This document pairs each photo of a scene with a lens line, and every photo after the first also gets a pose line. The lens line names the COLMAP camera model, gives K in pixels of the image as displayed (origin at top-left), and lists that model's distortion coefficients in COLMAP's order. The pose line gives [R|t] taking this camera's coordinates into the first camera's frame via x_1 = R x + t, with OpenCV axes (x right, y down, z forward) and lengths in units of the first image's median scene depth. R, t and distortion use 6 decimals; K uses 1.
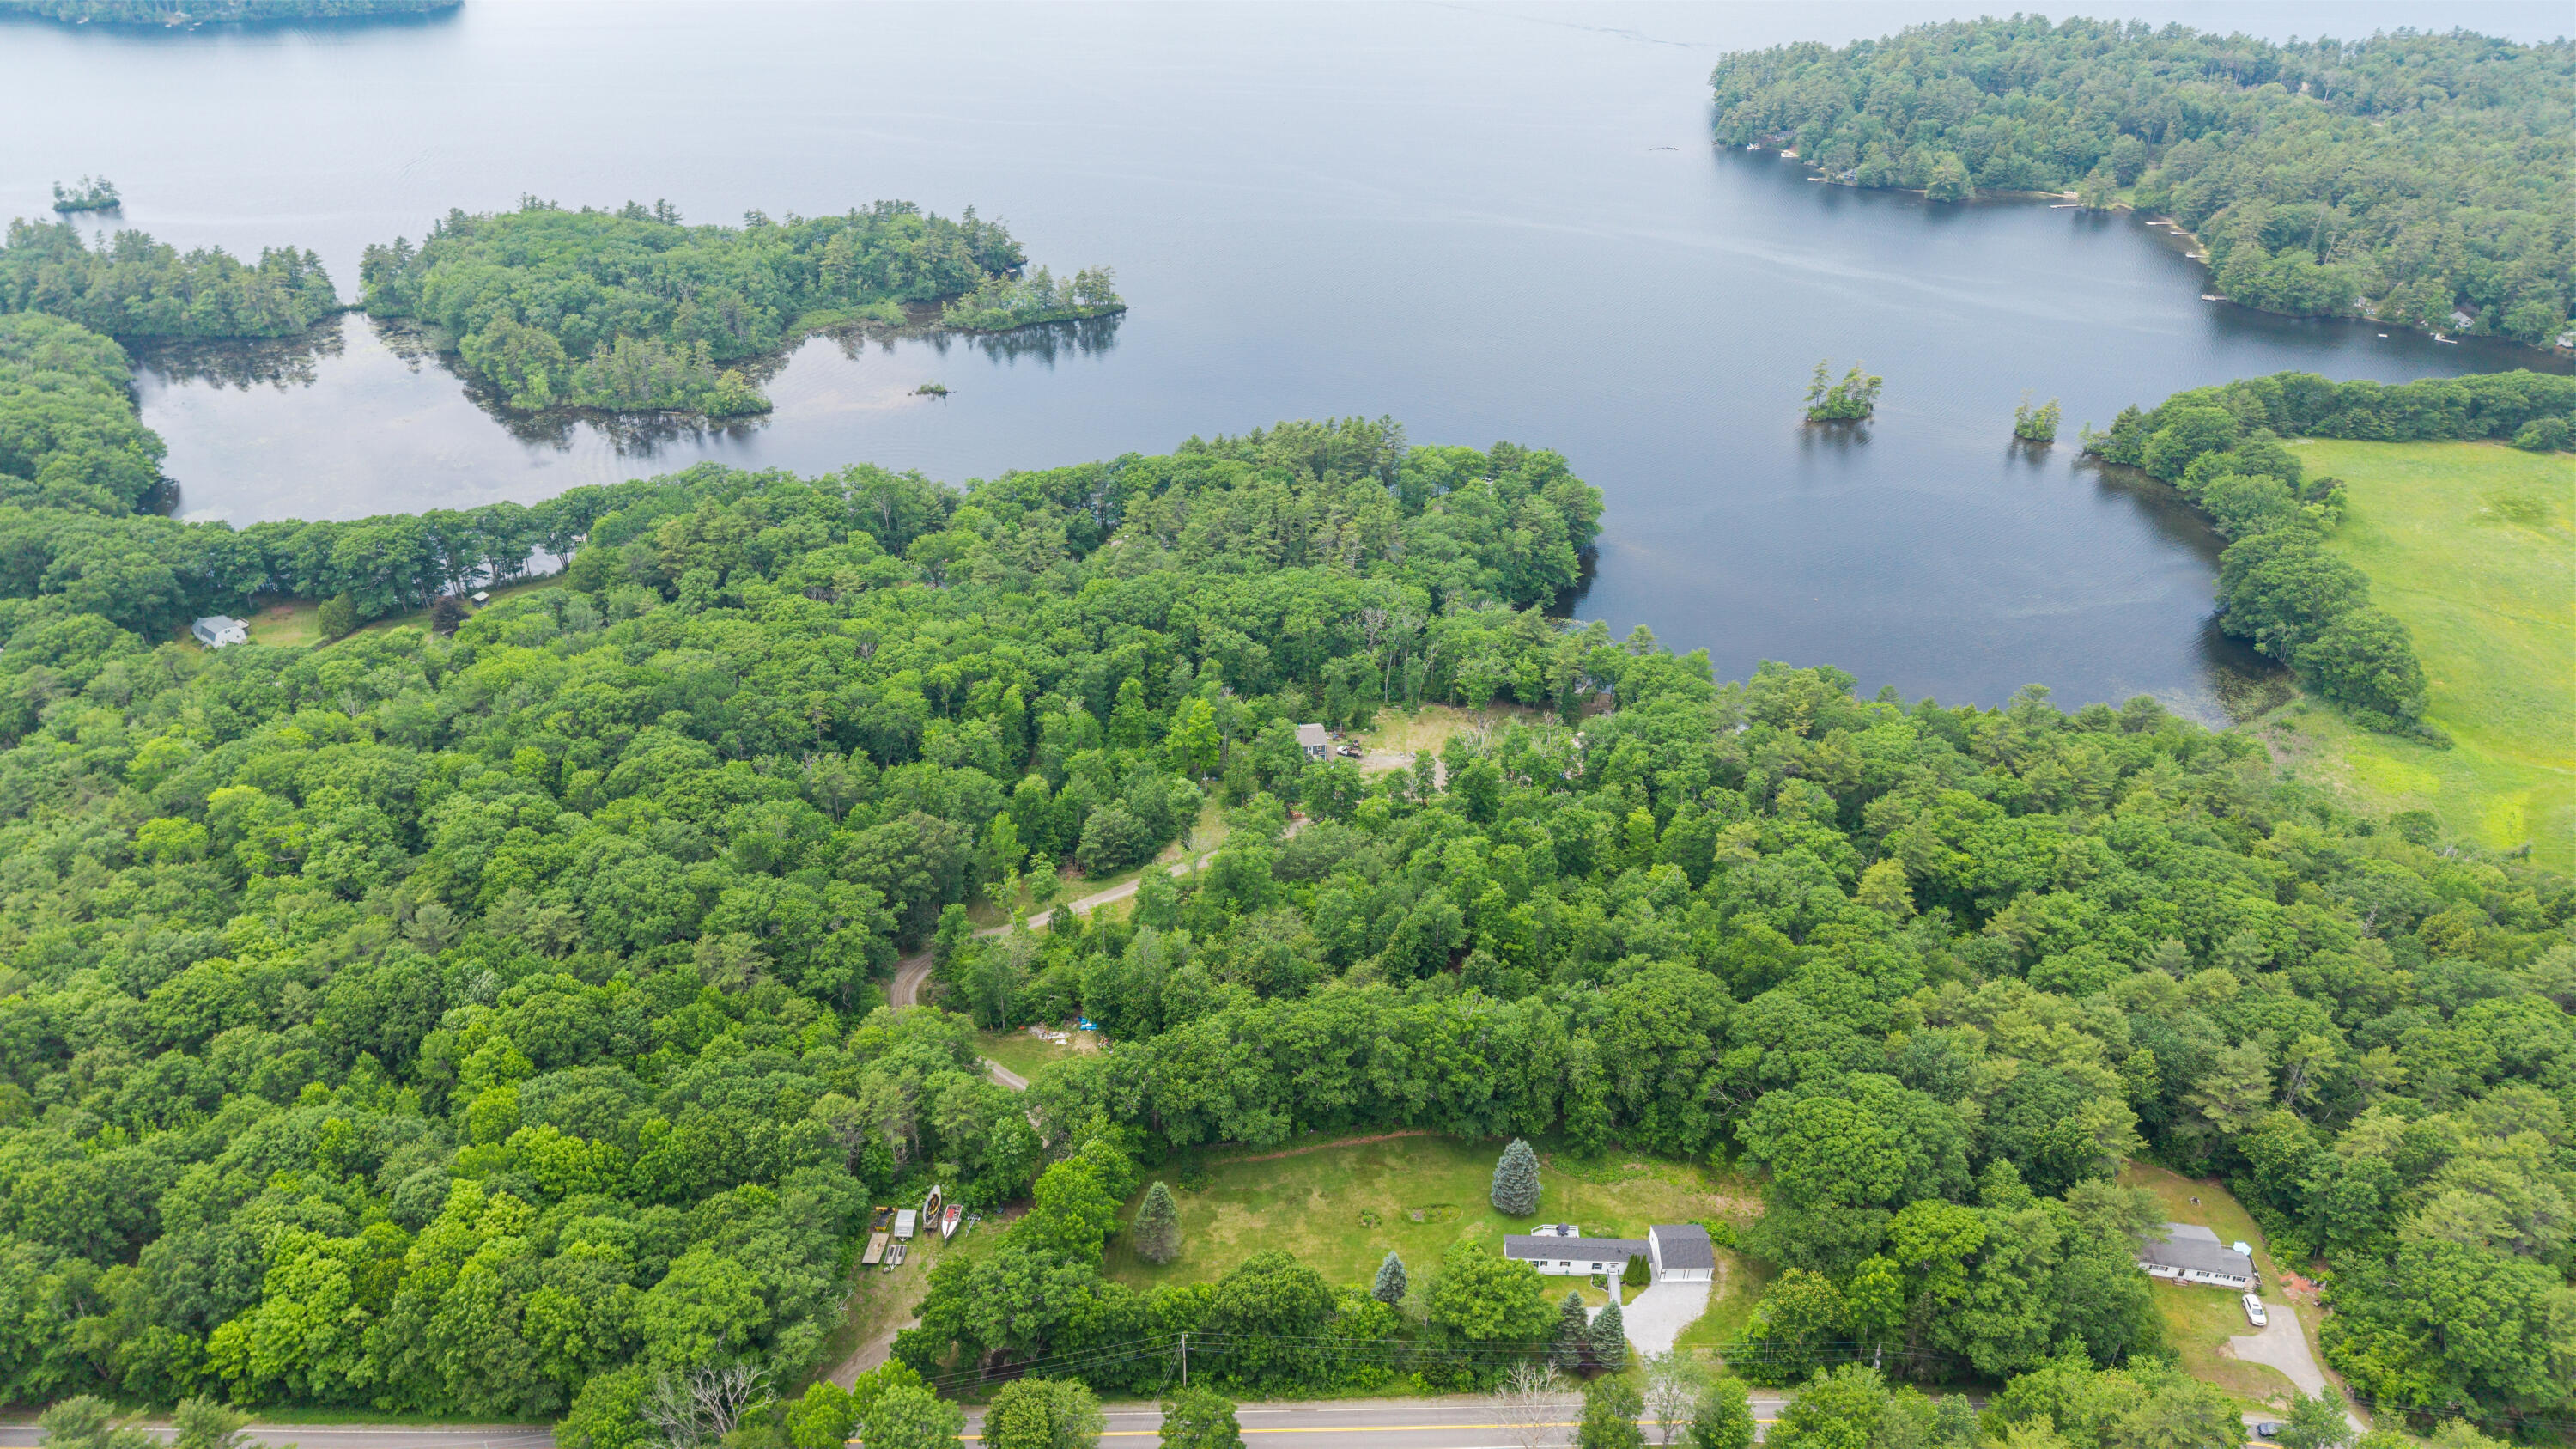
lens RADIAL K [[1697.4, 0, 1288.0], [0, 1697.4, 724.5], [0, 0, 1]] dist [0.026553, -0.003135]
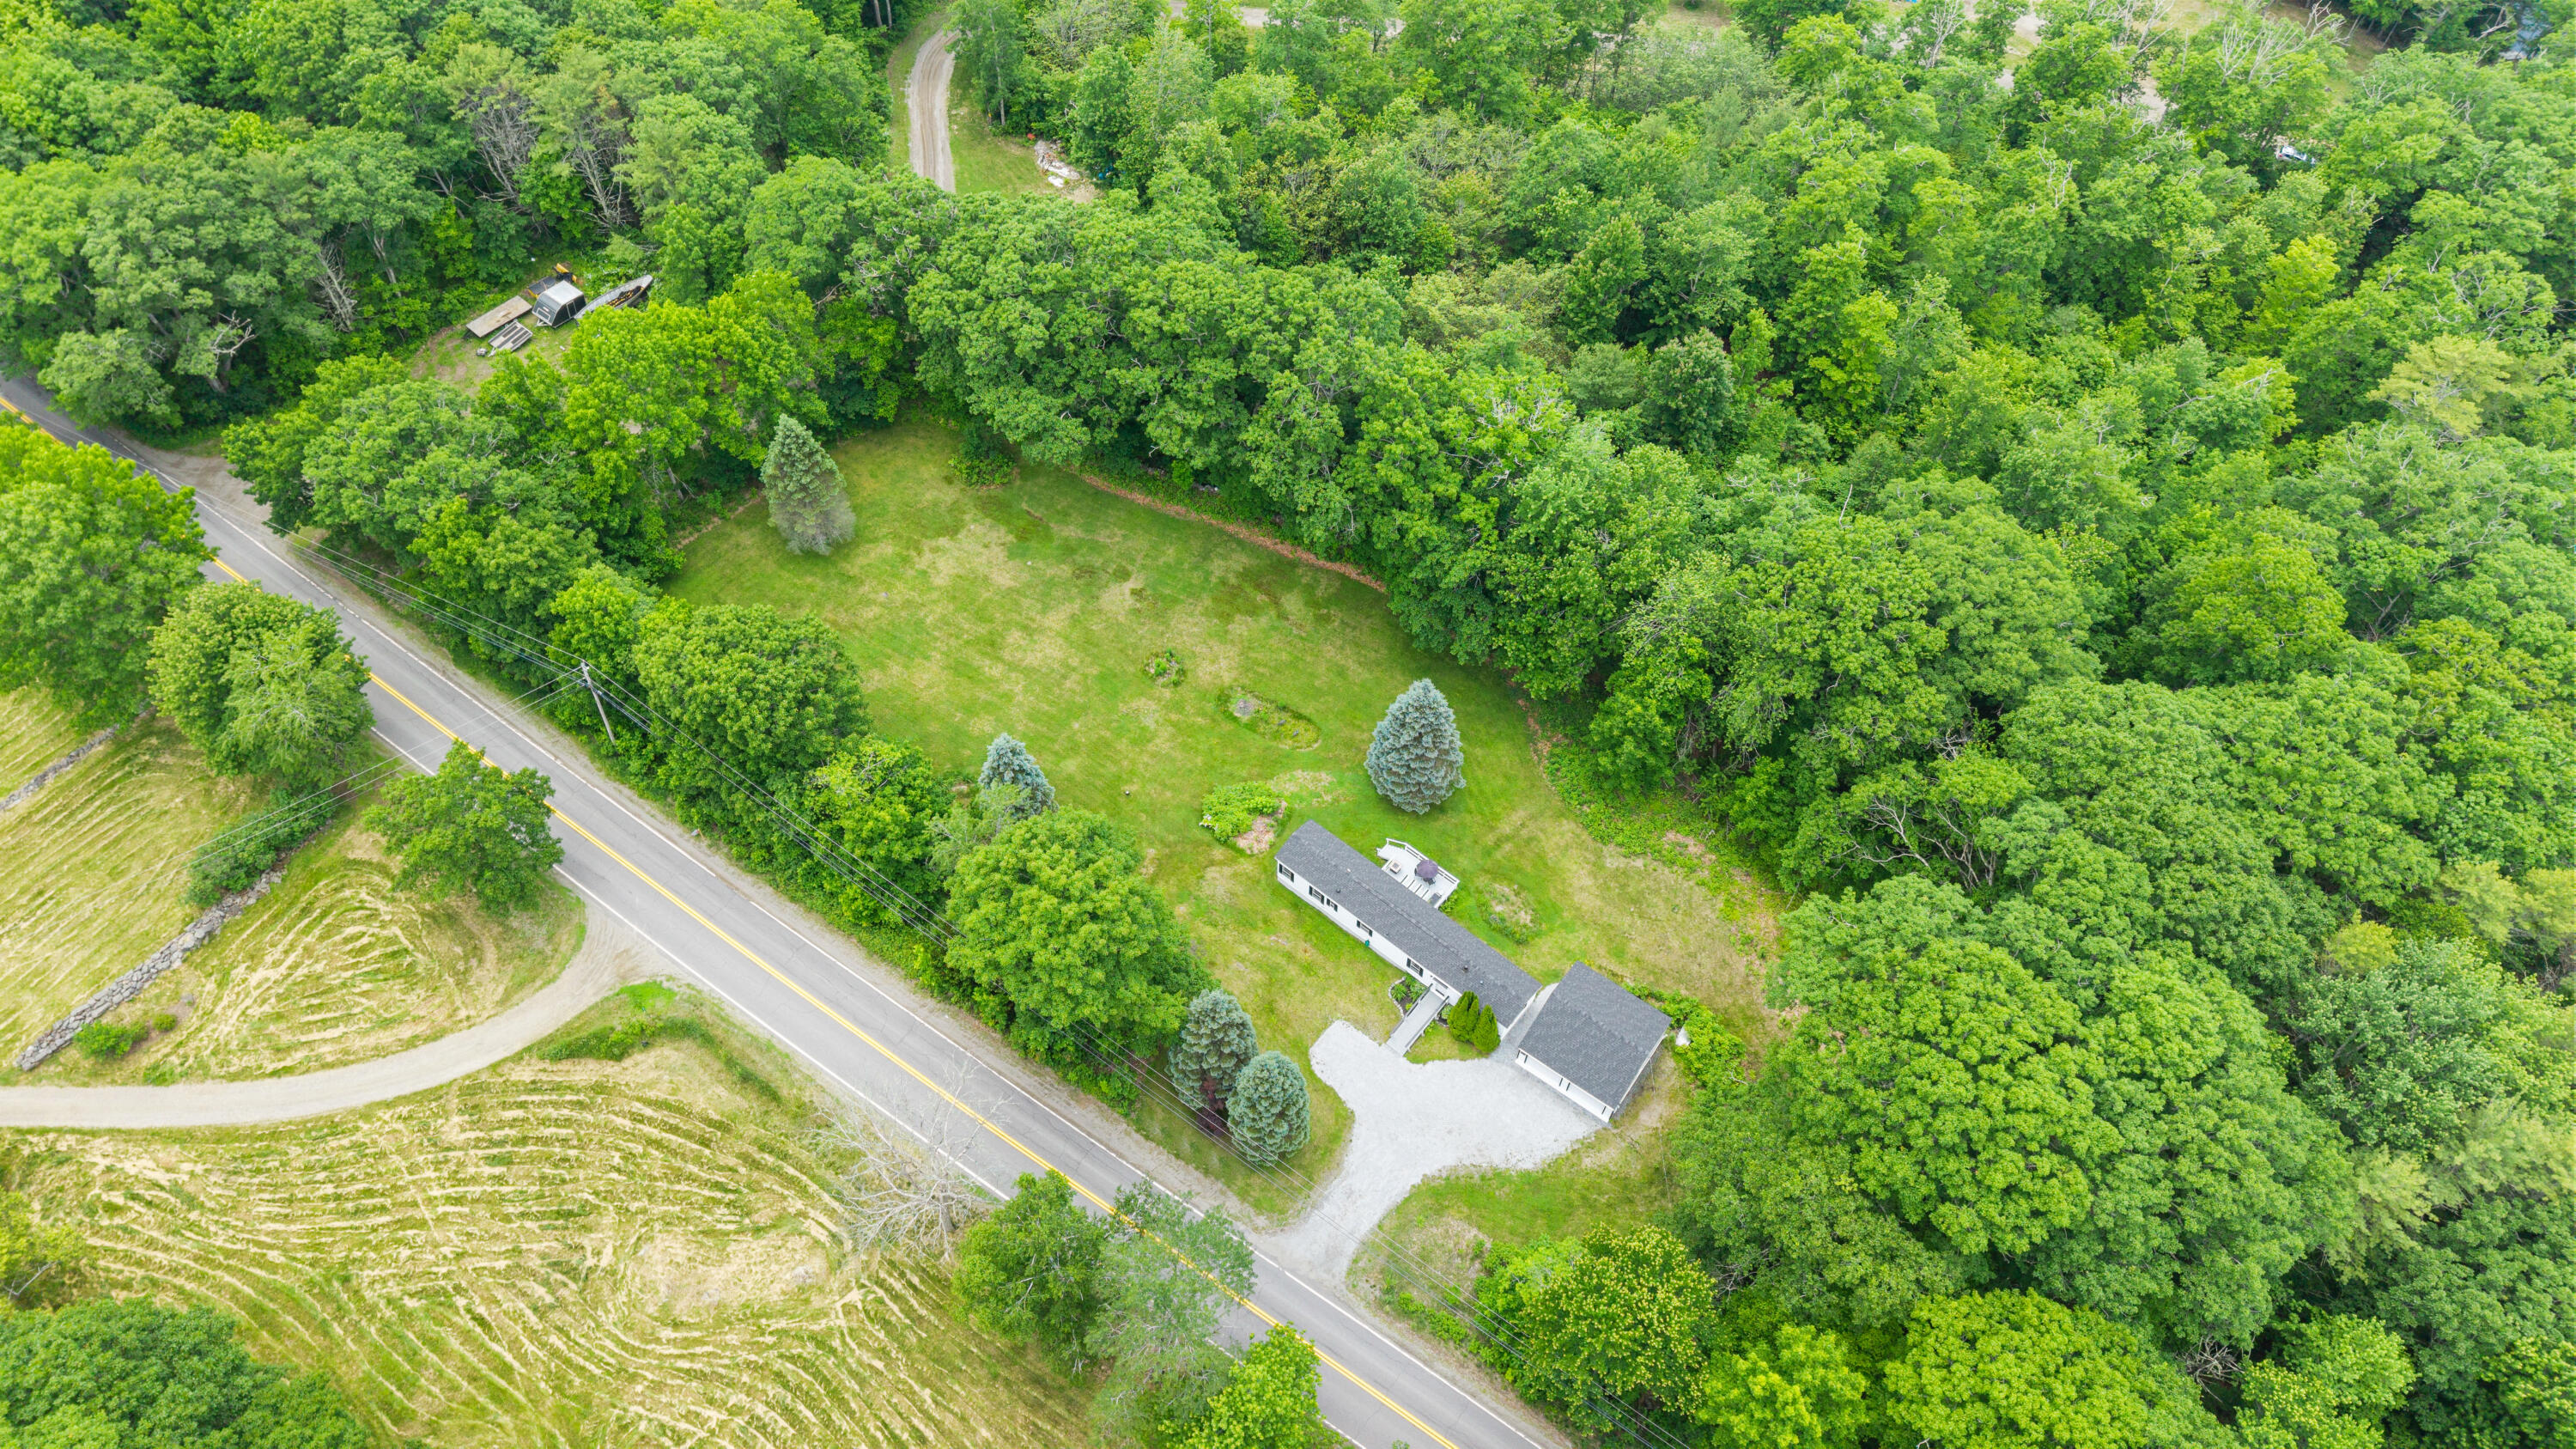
lens RADIAL K [[1697.4, 0, 1288.0], [0, 1697.4, 724.5], [0, 0, 1]] dist [0.026553, -0.003135]
pose [[0.801372, 0.503384, -0.323122, 0.260468], [-0.323016, 0.818831, 0.474528, 0.034580], [0.503452, -0.275900, 0.818789, 0.561262]]
